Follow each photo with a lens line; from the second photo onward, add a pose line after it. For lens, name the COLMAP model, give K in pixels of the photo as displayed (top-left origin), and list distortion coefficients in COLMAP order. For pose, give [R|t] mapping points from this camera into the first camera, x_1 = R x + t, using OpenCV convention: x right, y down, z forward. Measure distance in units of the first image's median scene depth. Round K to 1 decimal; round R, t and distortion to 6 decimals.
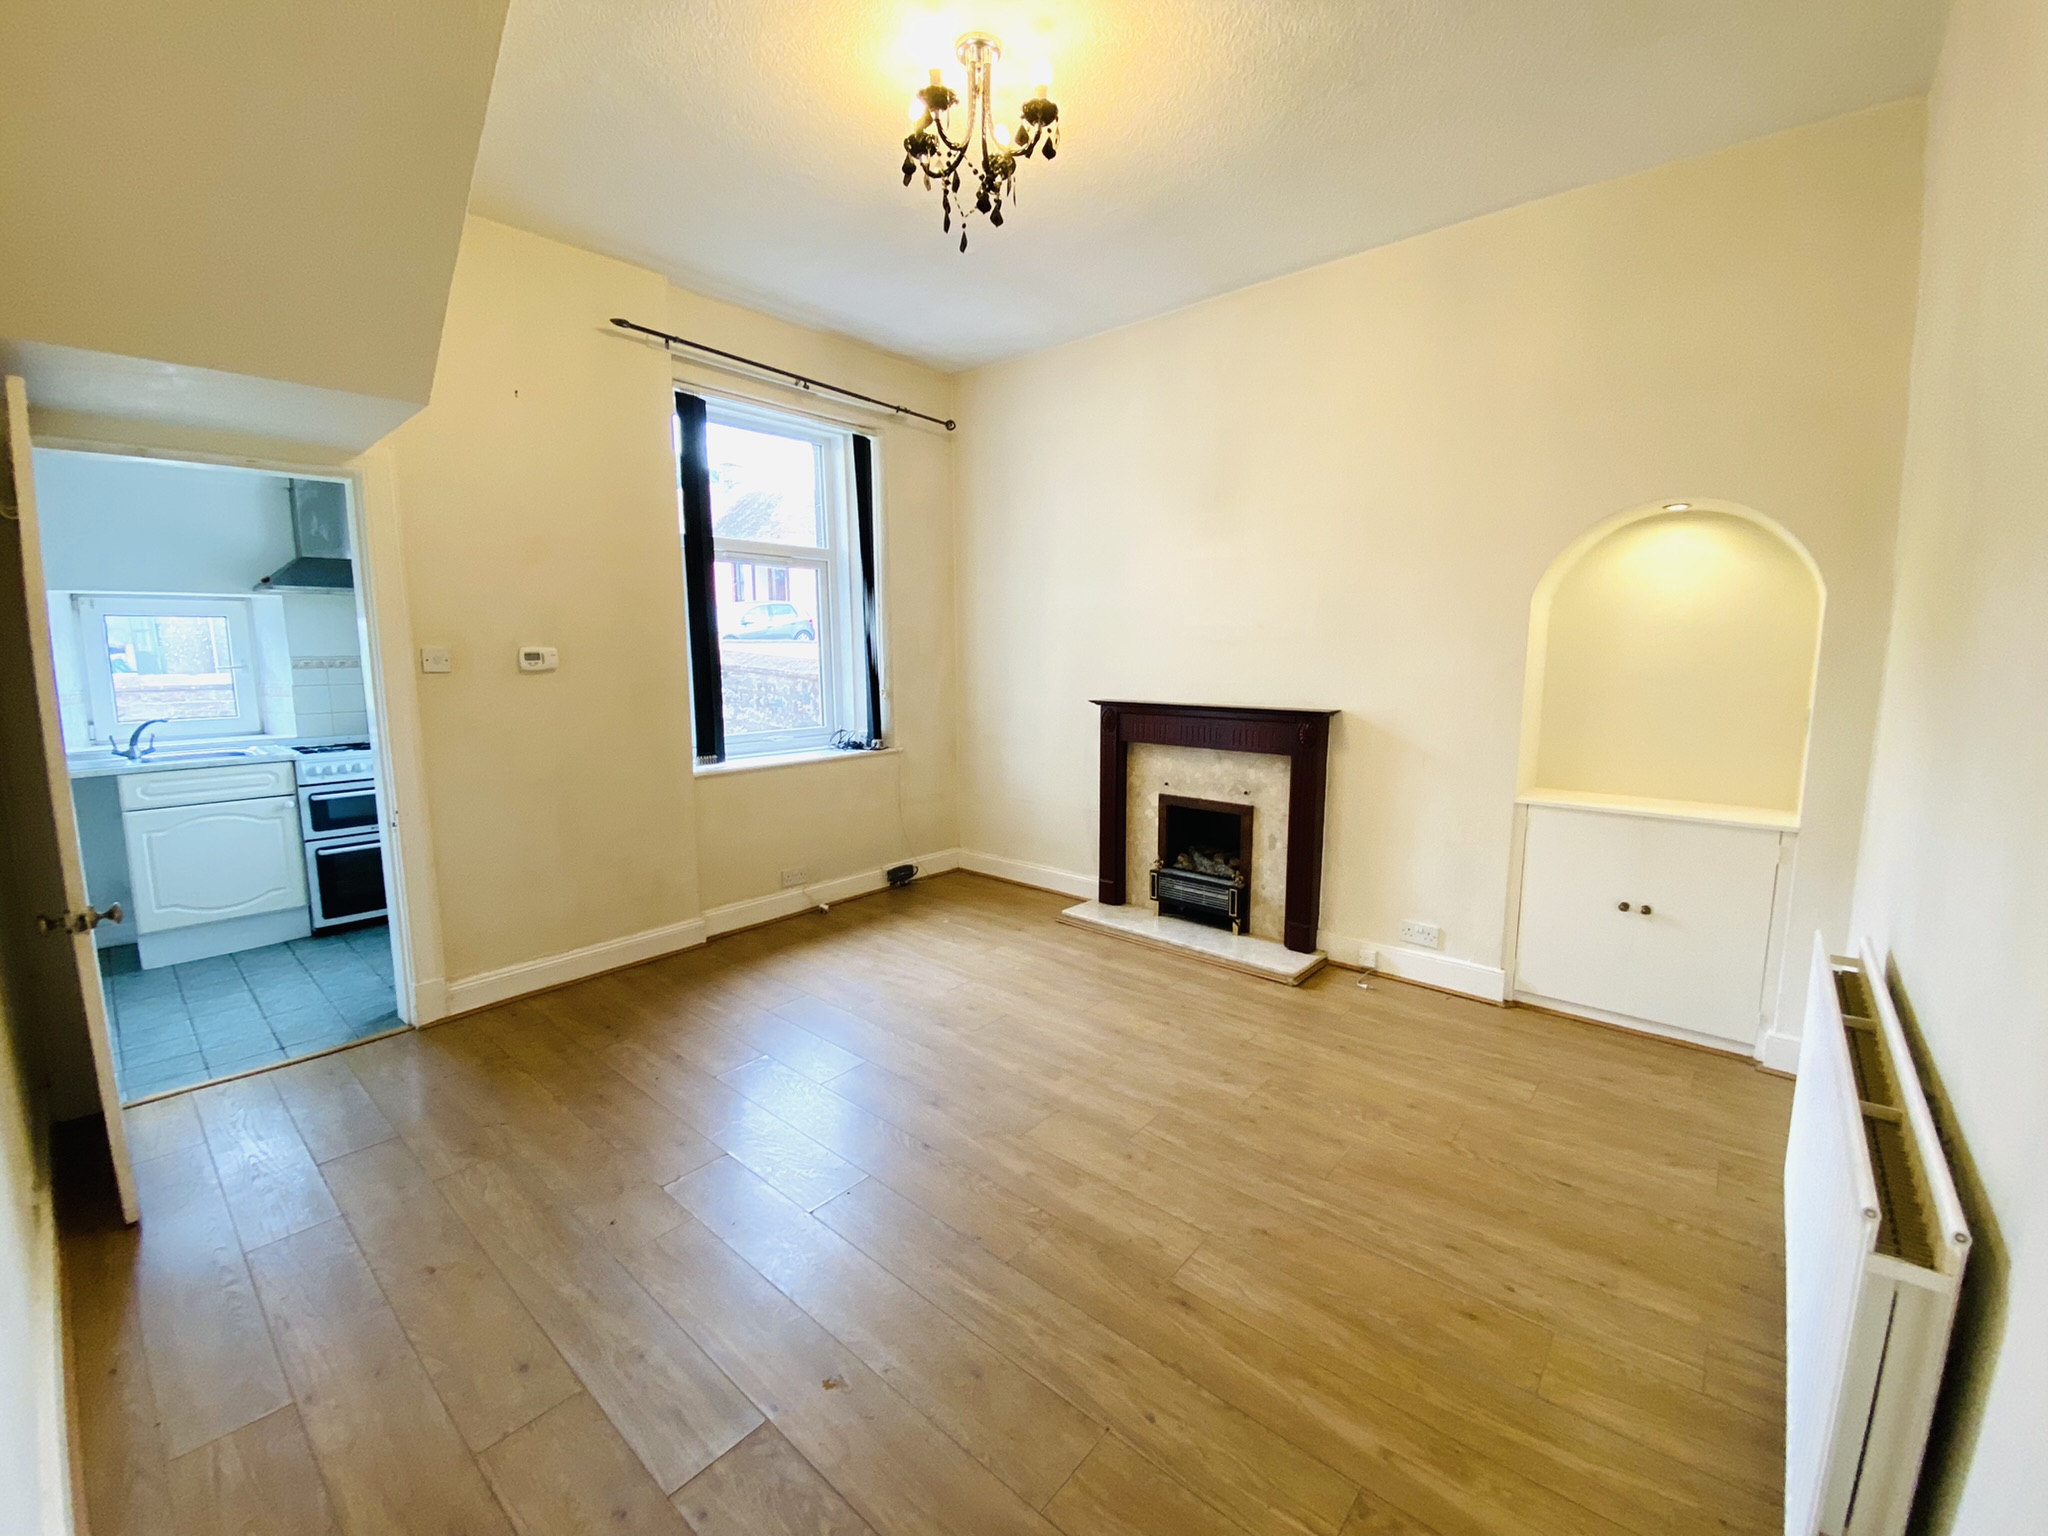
lens RADIAL K [[844.3, 0, 1014.8], [0, 844.3, 754.3], [0, 0, 1]] dist [0.018035, -0.016316]
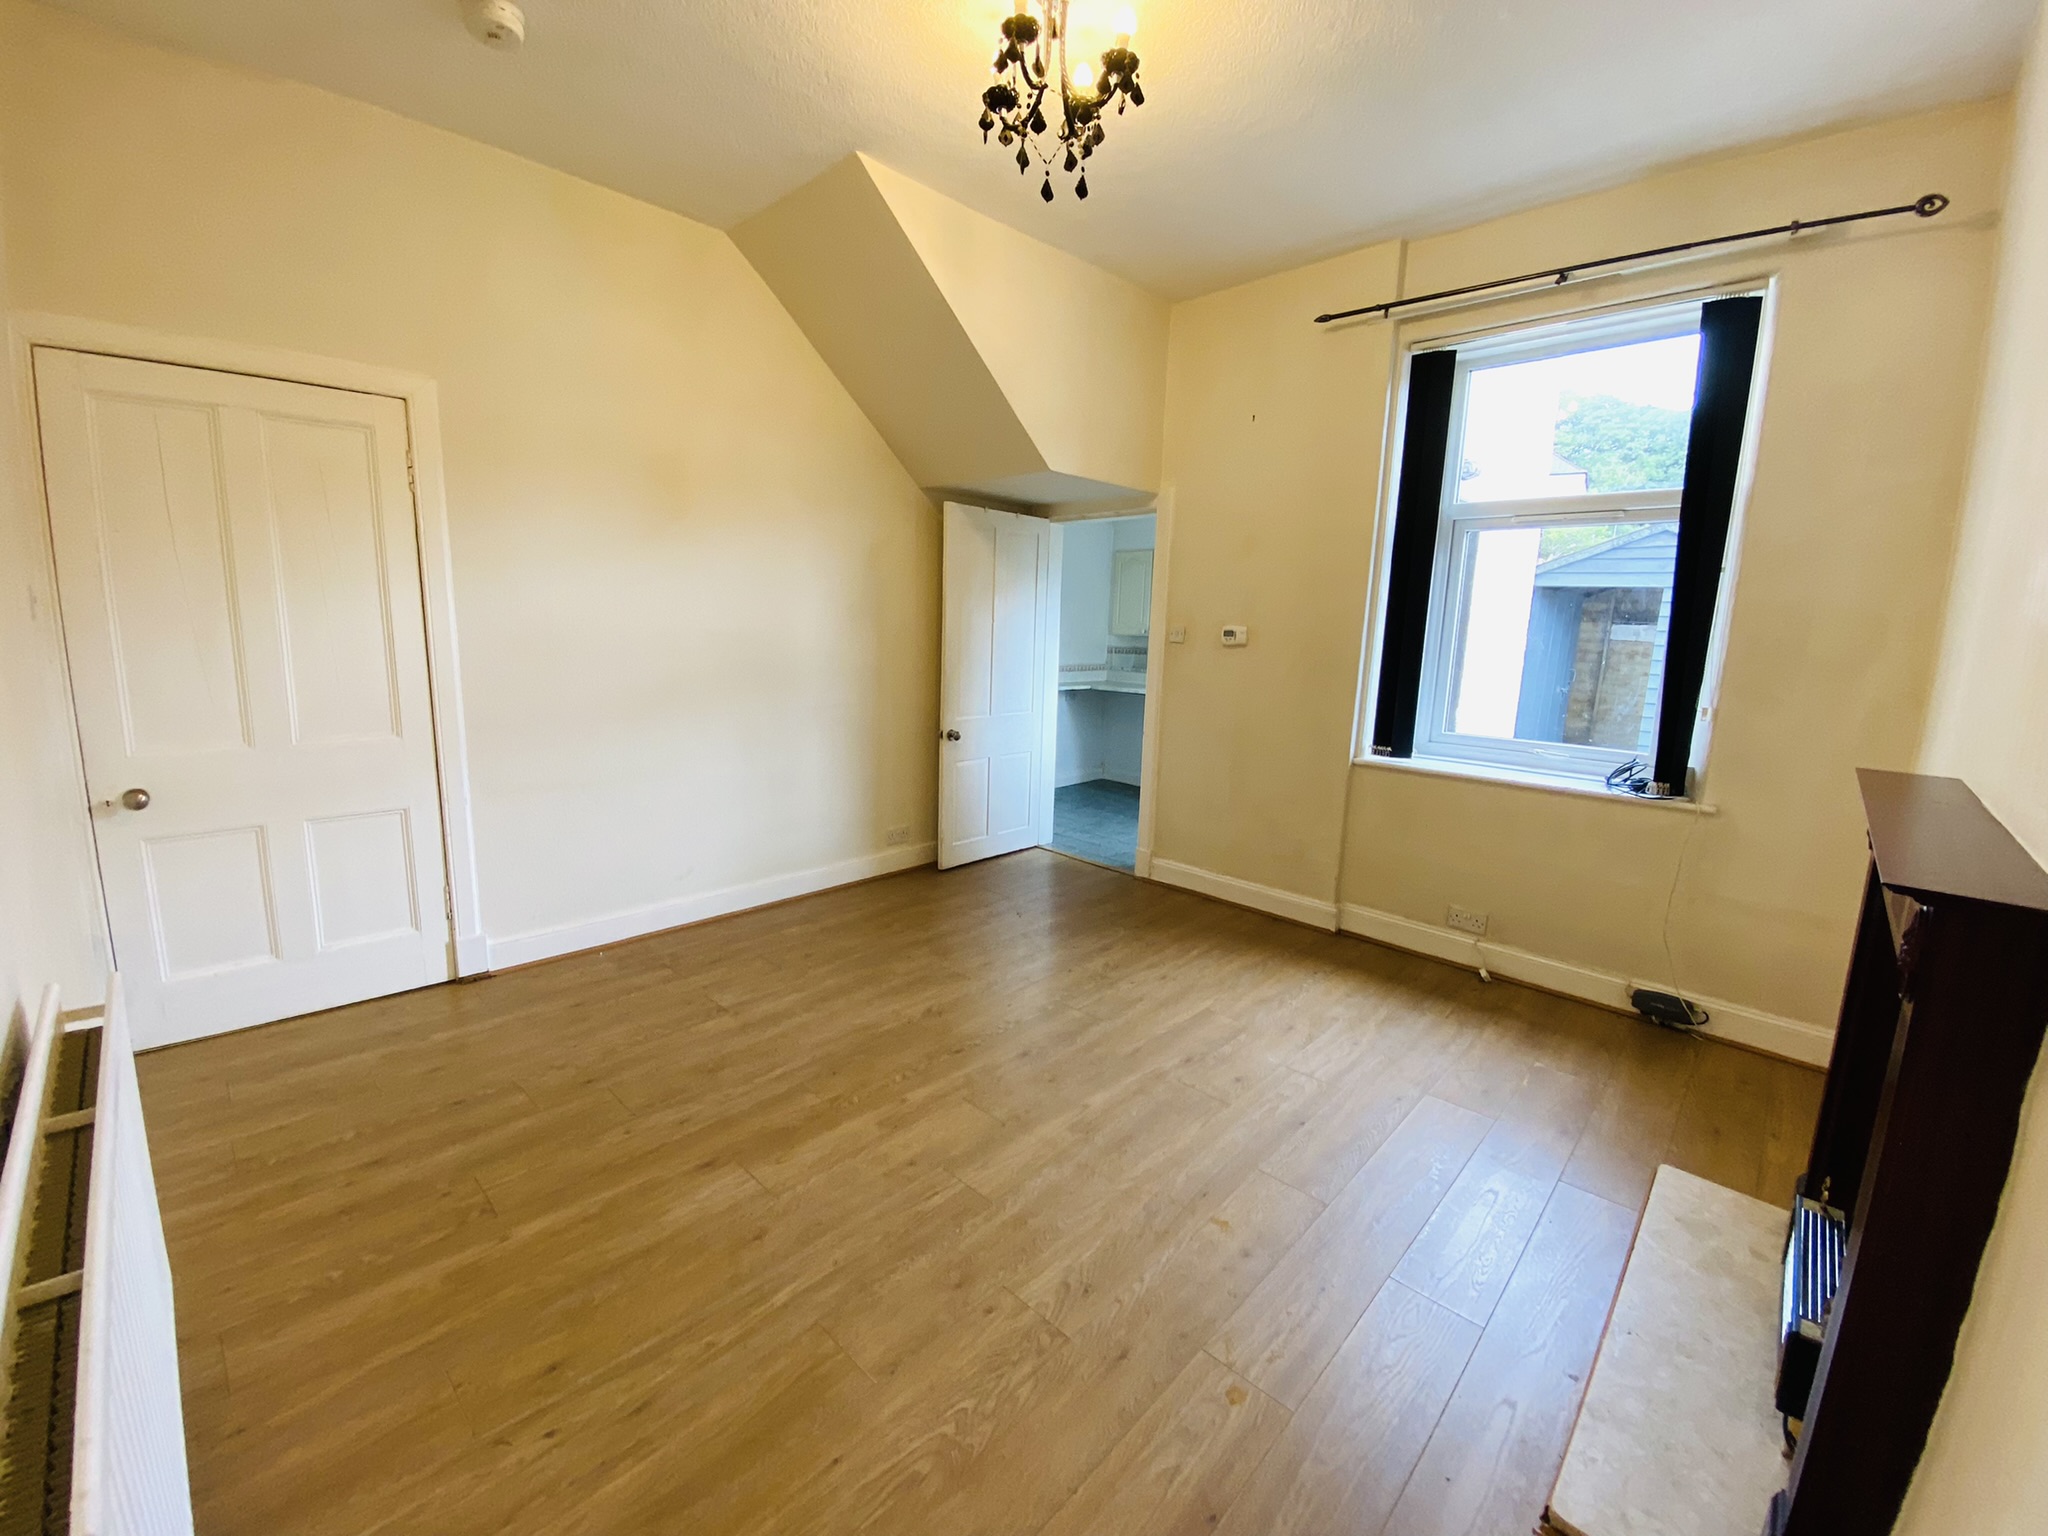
lens RADIAL K [[844.3, 0, 1035.3], [0, 844.3, 763.3], [0, 0, 1]] dist [0.018035, -0.016316]
pose [[-0.053529, 0.170796, -0.983851, 0.696736], [-0.157412, 0.971502, 0.177216, -0.103686], [0.986081, 0.164356, -0.025119, 0.773425]]
